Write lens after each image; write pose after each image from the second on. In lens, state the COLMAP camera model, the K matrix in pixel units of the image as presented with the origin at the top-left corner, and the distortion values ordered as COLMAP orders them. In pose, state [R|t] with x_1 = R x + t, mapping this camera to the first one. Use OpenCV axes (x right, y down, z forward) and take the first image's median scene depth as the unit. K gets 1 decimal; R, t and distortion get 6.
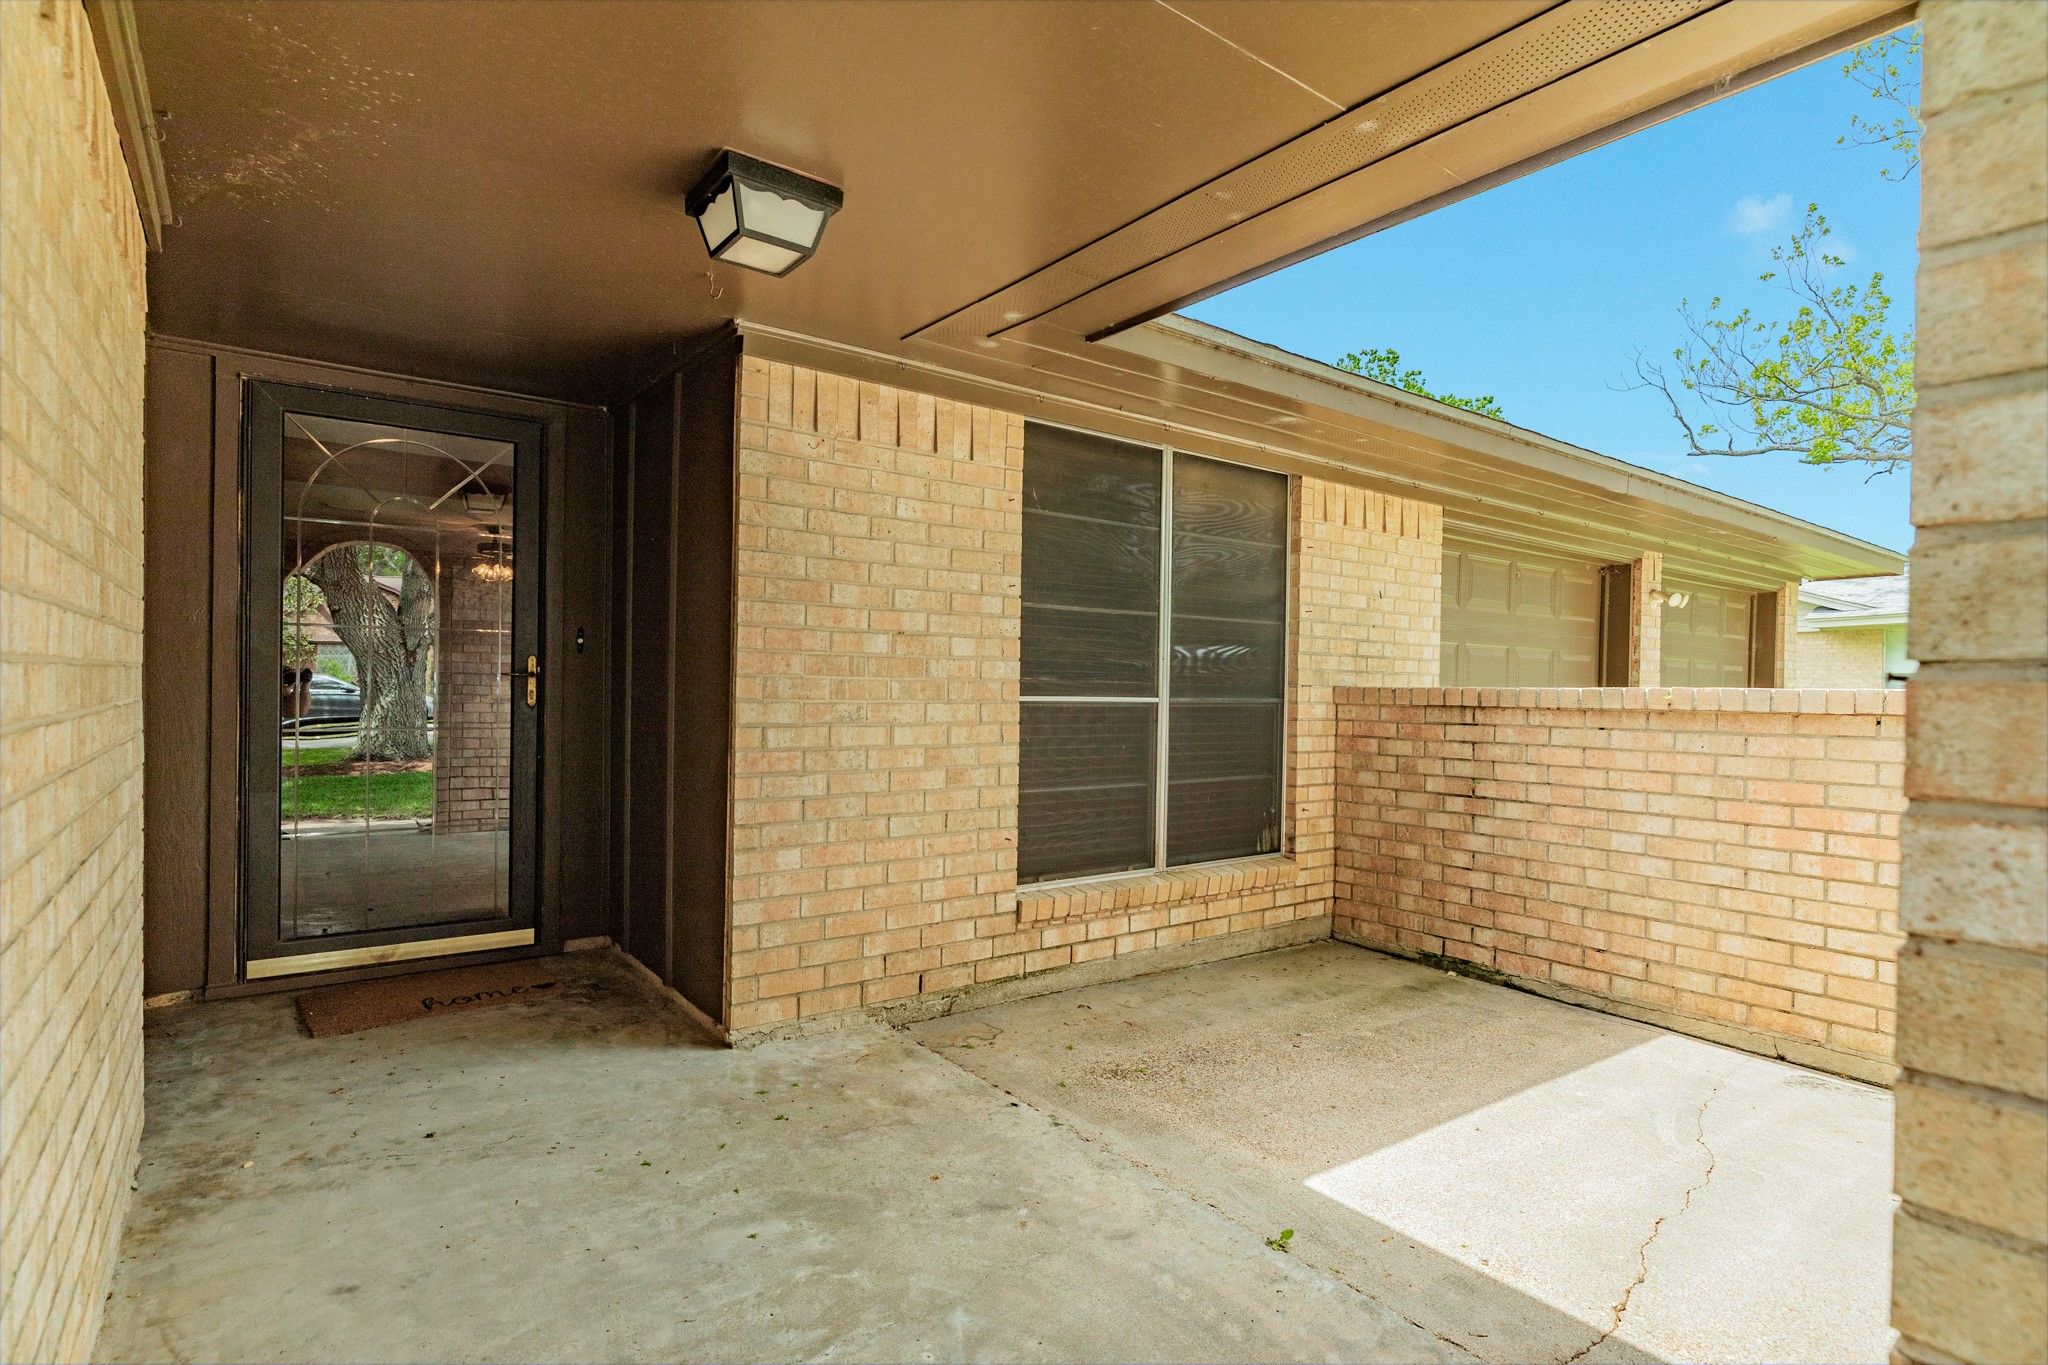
lens RADIAL K [[1033.9, 0, 1021.7], [0, 1033.9, 685.6], [0, 0, 1]] dist [0.000423, 0.000236]
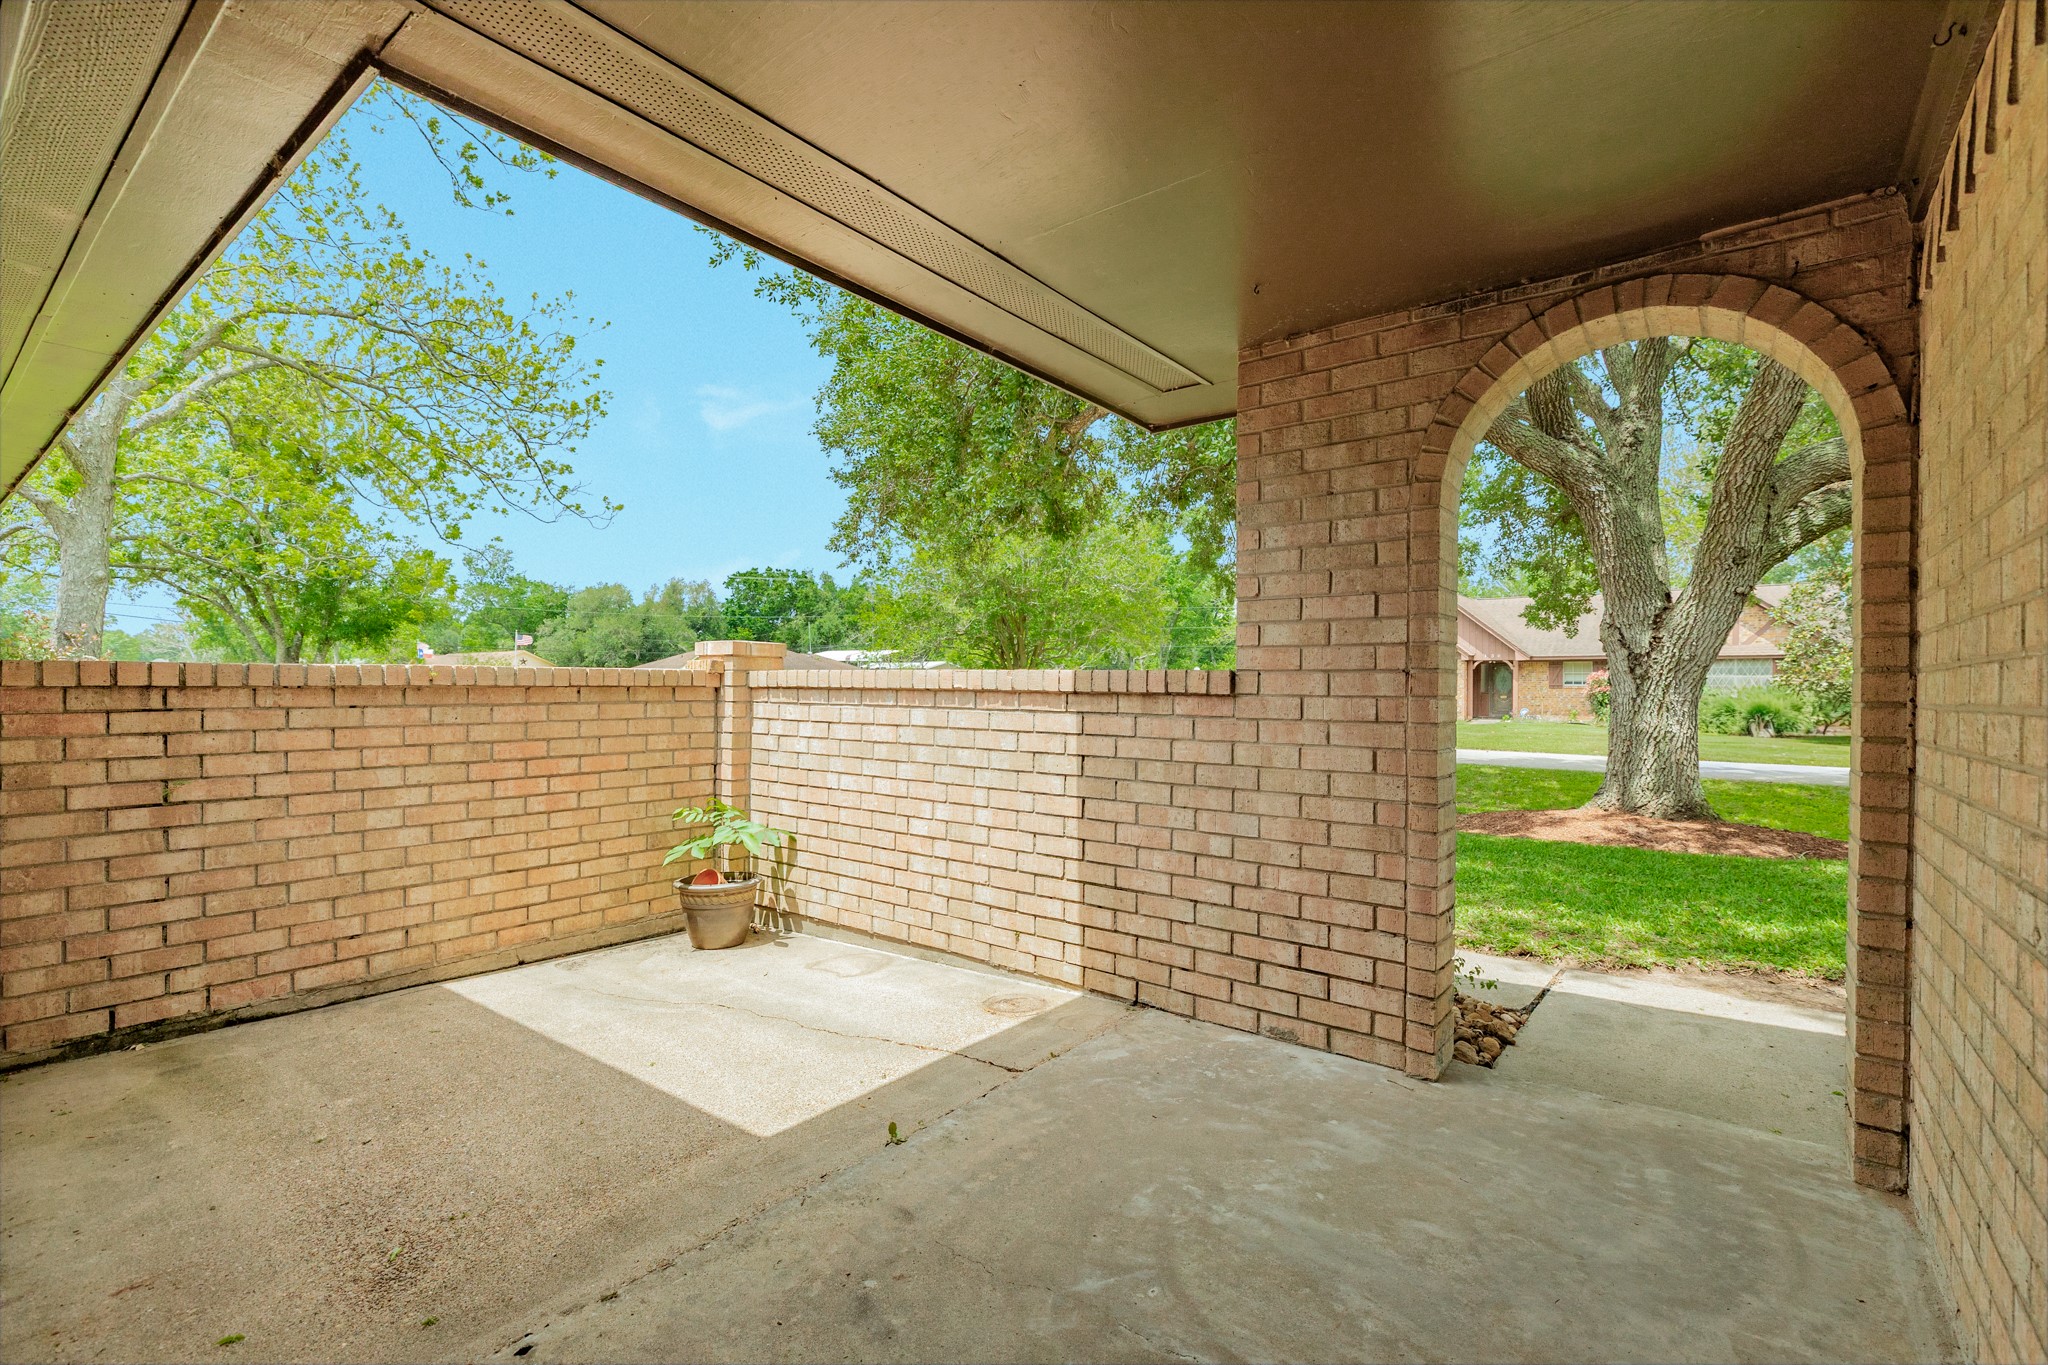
lens RADIAL K [[937.0, 0, 1019.5], [0, 937.0, 690.6], [0, 0, 1]] dist [0.003806, -0.000843]
pose [[-0.271092, -0.019949, 0.962347, -0.451763], [-0.009415, 0.999792, 0.018073, 0.005302], [-0.962507, -0.004161, -0.271224, 0.648680]]
